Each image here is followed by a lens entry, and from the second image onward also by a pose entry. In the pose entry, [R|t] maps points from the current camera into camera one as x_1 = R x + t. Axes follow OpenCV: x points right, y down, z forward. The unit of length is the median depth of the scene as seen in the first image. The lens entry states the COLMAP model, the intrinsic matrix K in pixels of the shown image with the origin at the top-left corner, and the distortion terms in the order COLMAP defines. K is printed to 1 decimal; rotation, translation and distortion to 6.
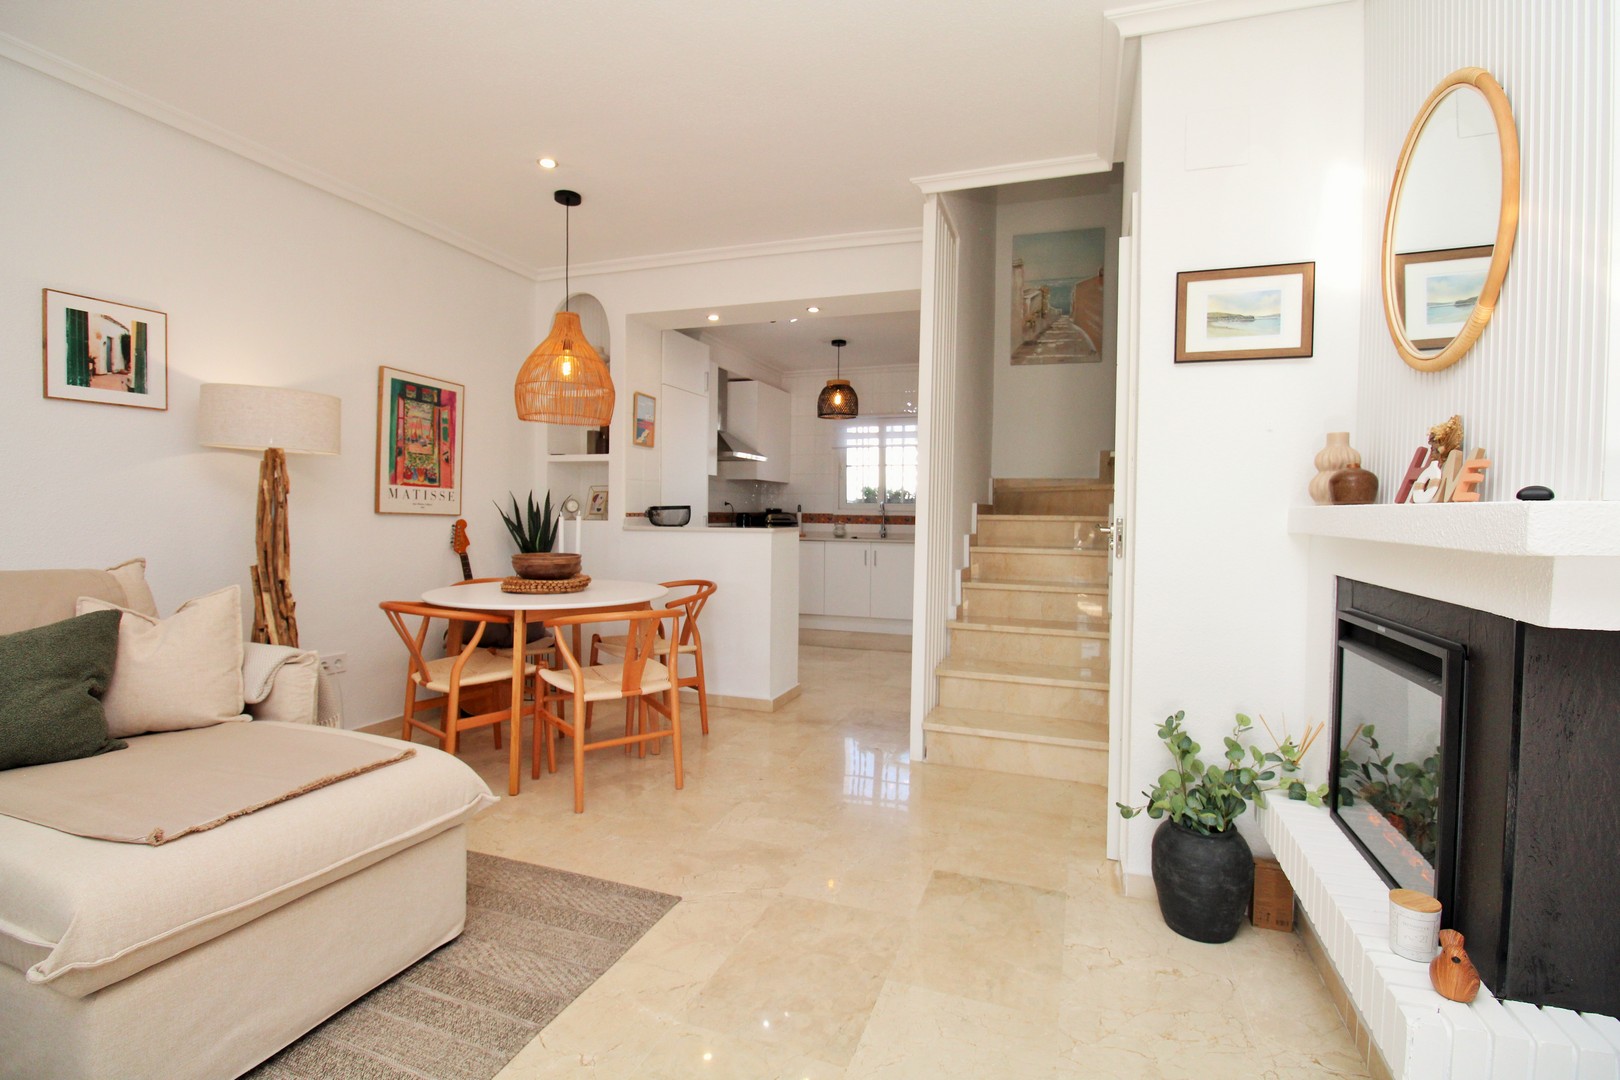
lens RADIAL K [[753.2, 0, 820.4], [0, 753.2, 534.5], [0, 0, 1]] dist [-0.004604, -0.011527]
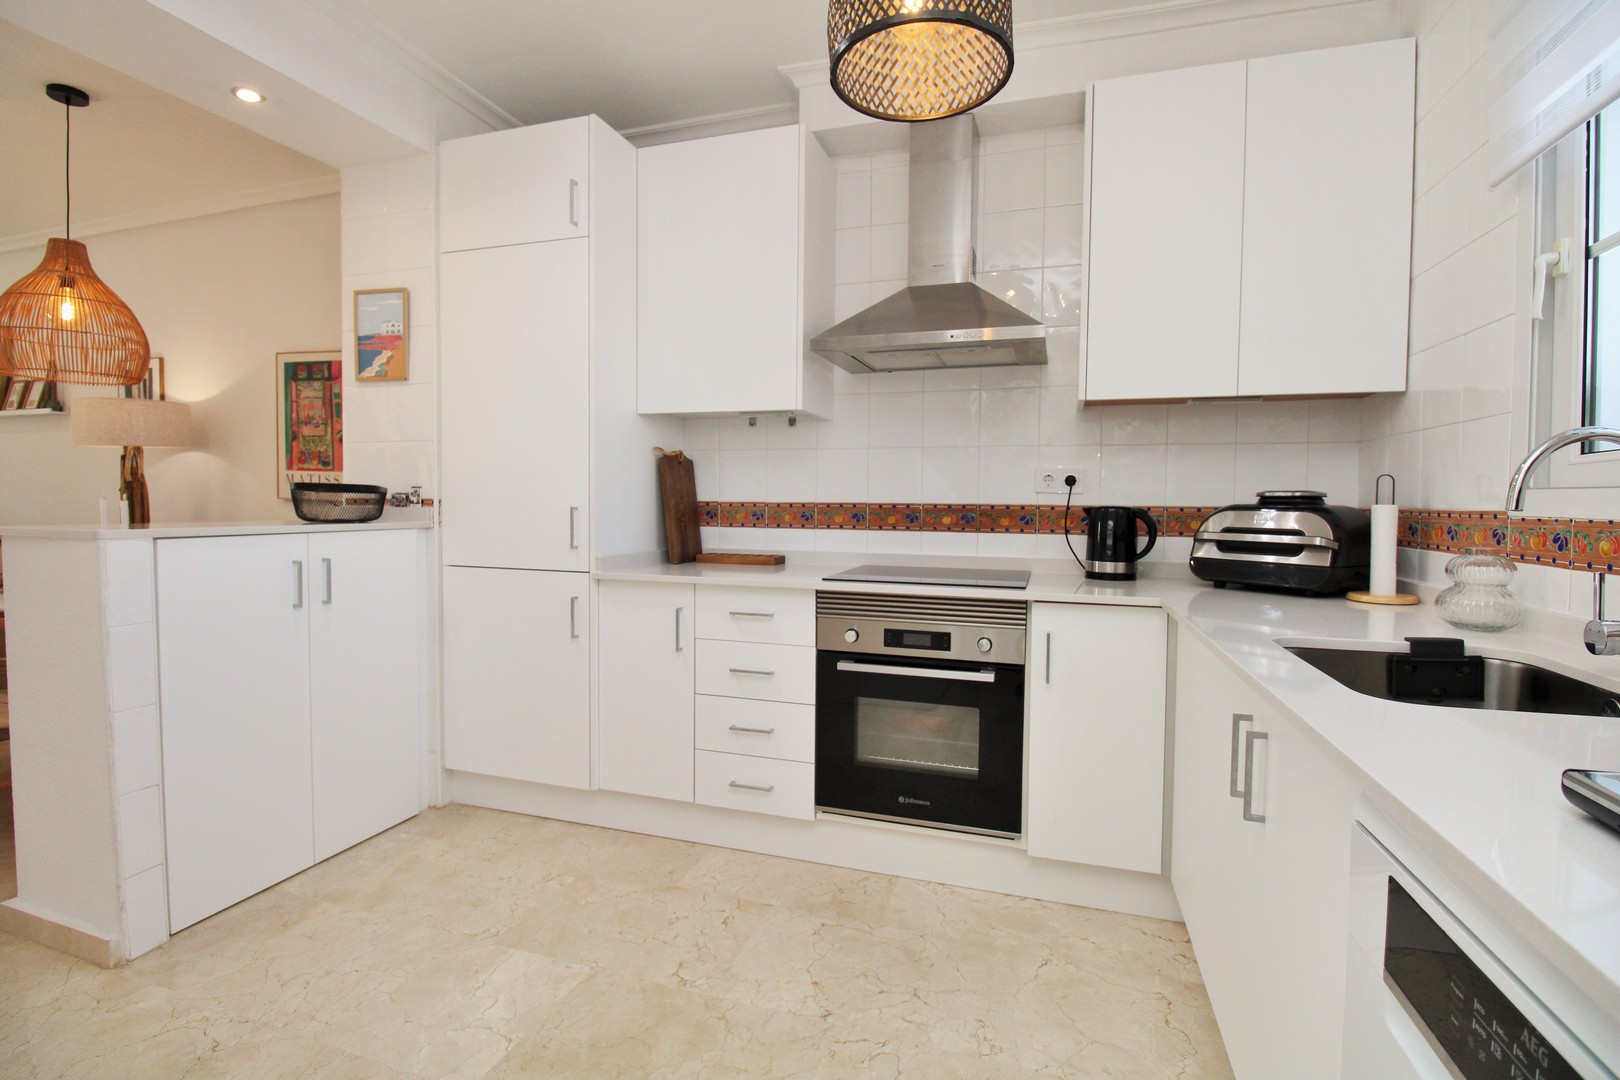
lens RADIAL K [[753.2, 0, 823.8], [0, 753.2, 530.0], [0, 0, 1]] dist [-0.004604, -0.011527]
pose [[0.022084, 0.025837, -0.999422, 0.422880], [-0.041965, 0.998809, 0.024894, -0.040784], [0.998875, 0.041391, 0.023142, 1.636075]]
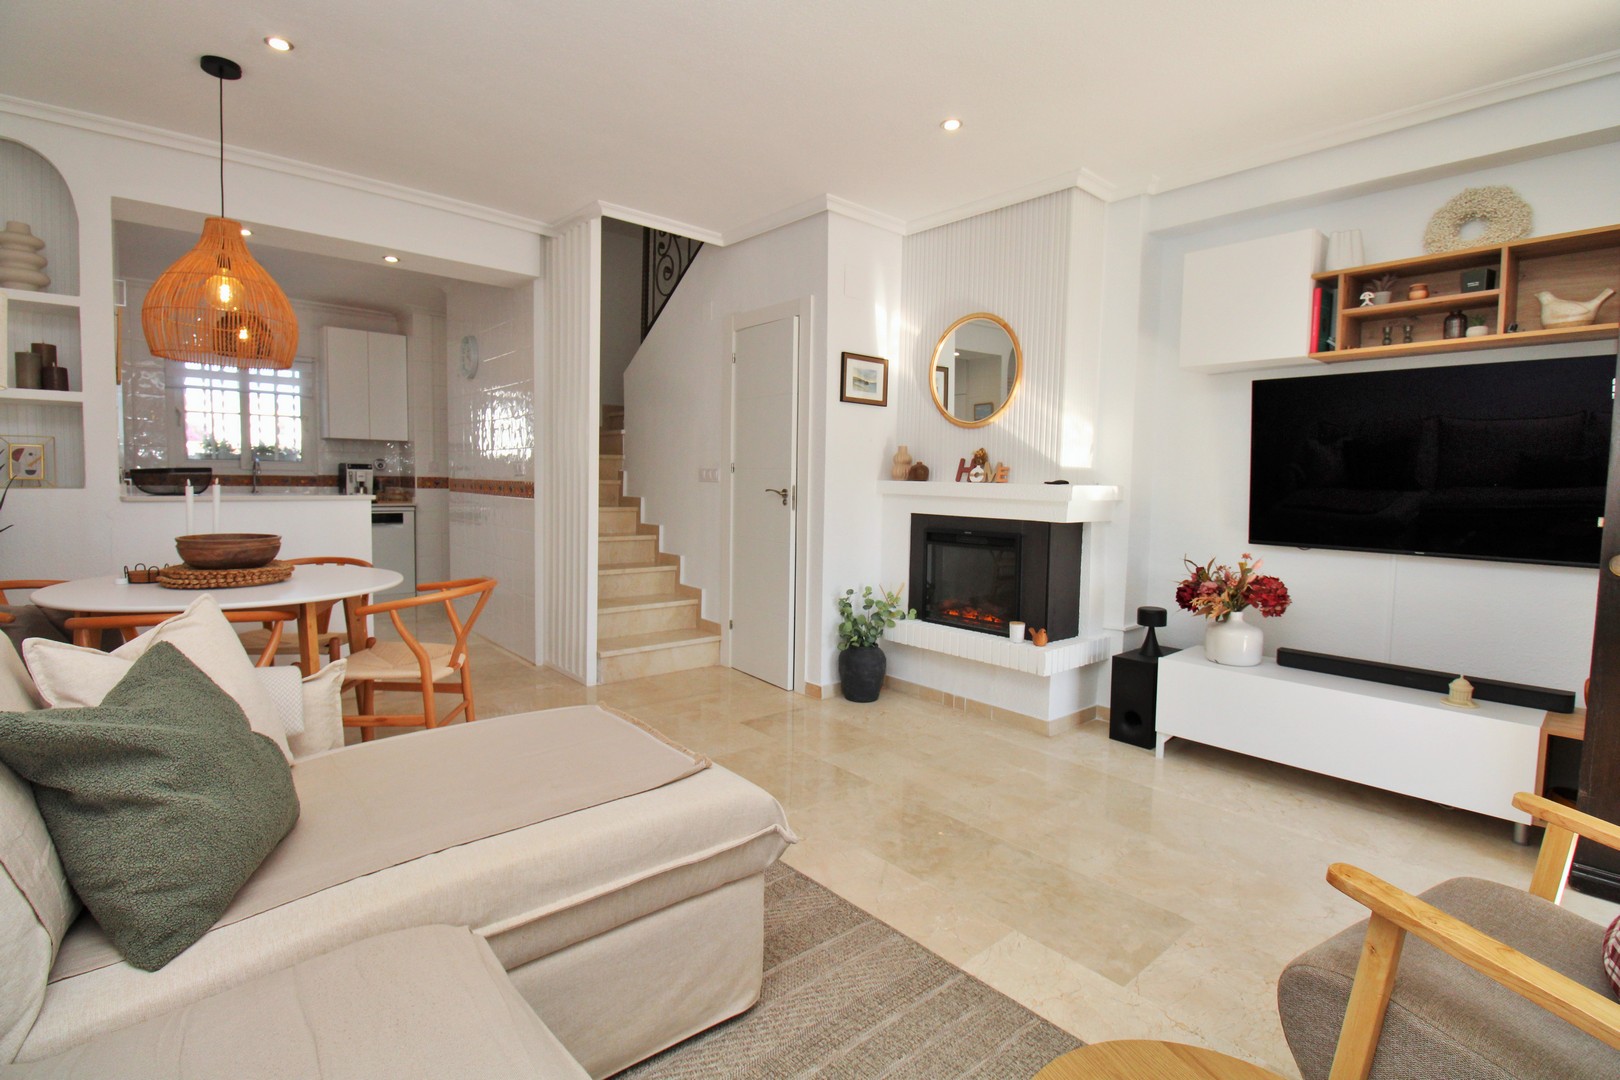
lens RADIAL K [[753.2, 0, 824.8], [0, 753.2, 537.1], [0, 0, 1]] dist [-0.004604, -0.011527]
pose [[0.485235, -0.068546, 0.871693, -0.659802], [0.011519, 0.997337, 0.072014, -0.018048], [-0.874308, -0.024903, 0.484733, 0.081270]]
